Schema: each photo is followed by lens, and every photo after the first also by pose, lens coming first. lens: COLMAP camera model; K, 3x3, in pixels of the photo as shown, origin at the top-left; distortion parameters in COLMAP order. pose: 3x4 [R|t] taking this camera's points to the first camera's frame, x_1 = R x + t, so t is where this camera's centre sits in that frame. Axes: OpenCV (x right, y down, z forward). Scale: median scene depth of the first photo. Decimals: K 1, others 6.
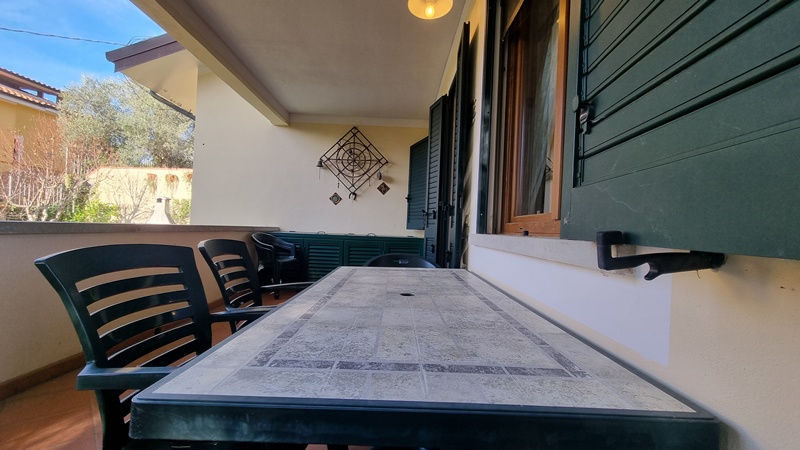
lens RADIAL K [[326.6, 0, 398.4], [0, 326.6, 224.9], [0, 0, 1]] dist [0.001621, -0.000415]
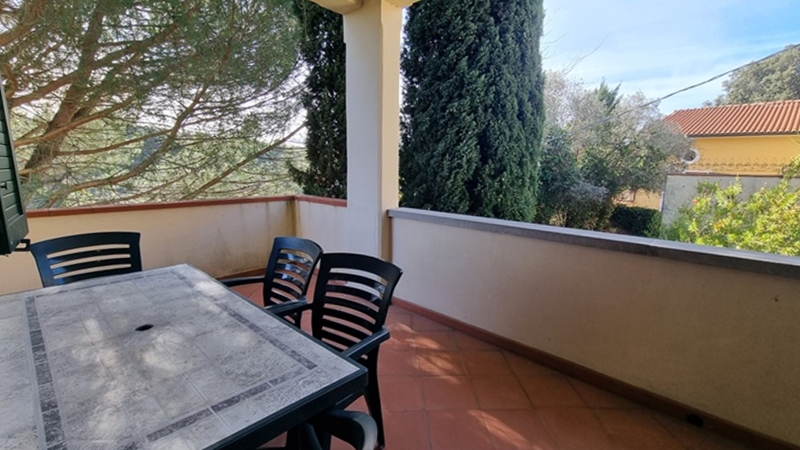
lens RADIAL K [[352.7, 0, 400.1], [0, 352.7, 227.7], [0, 0, 1]] dist [0.000357, -0.000191]
pose [[-0.677249, 0.082312, -0.731135, 0.058073], [-0.040064, 0.988122, 0.148355, -0.062319], [0.734662, 0.129765, -0.665908, 0.503127]]
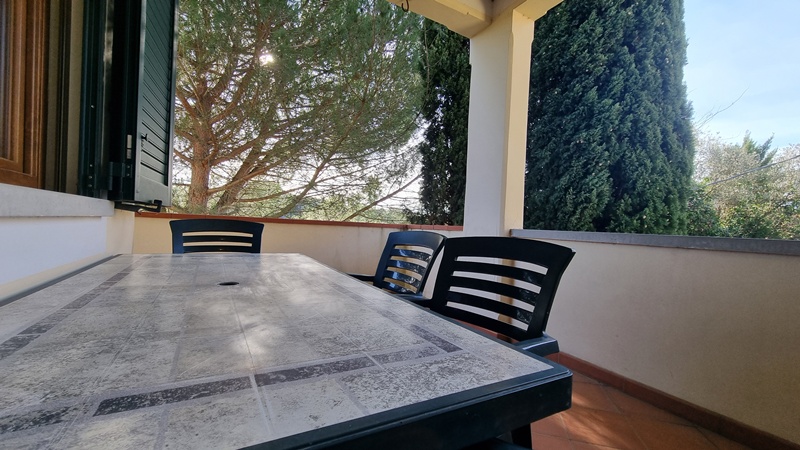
lens RADIAL K [[328.5, 0, 403.5], [0, 328.5, 225.0], [0, 0, 1]] dist [0.000907, -0.000180]
pose [[-0.858556, -0.070566, -0.507840, 0.018626], [-0.078991, 0.996863, -0.004975, 0.007248], [0.506598, 0.035843, -0.861437, 0.424011]]
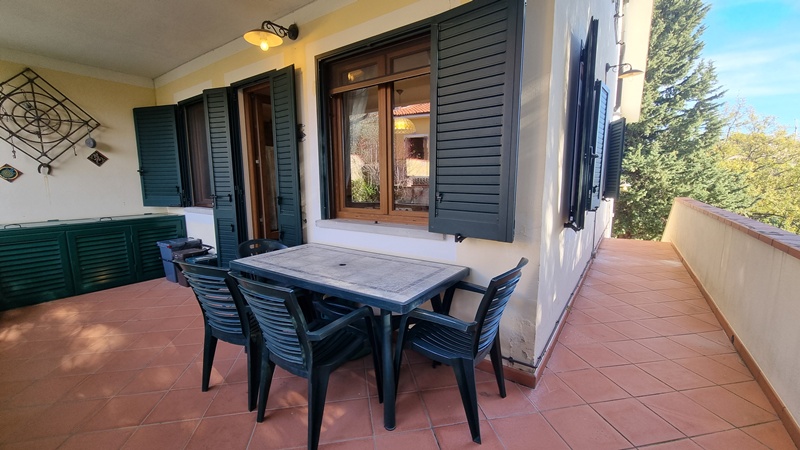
lens RADIAL K [[326.6, 0, 398.4], [0, 326.6, 224.9], [0, 0, 1]] dist [0.001621, -0.000415]
pose [[0.586684, -0.154832, 0.794877, -0.279292], [0.024280, 0.984474, 0.173842, -0.074010], [-0.809452, -0.082691, 0.581335, -0.074338]]
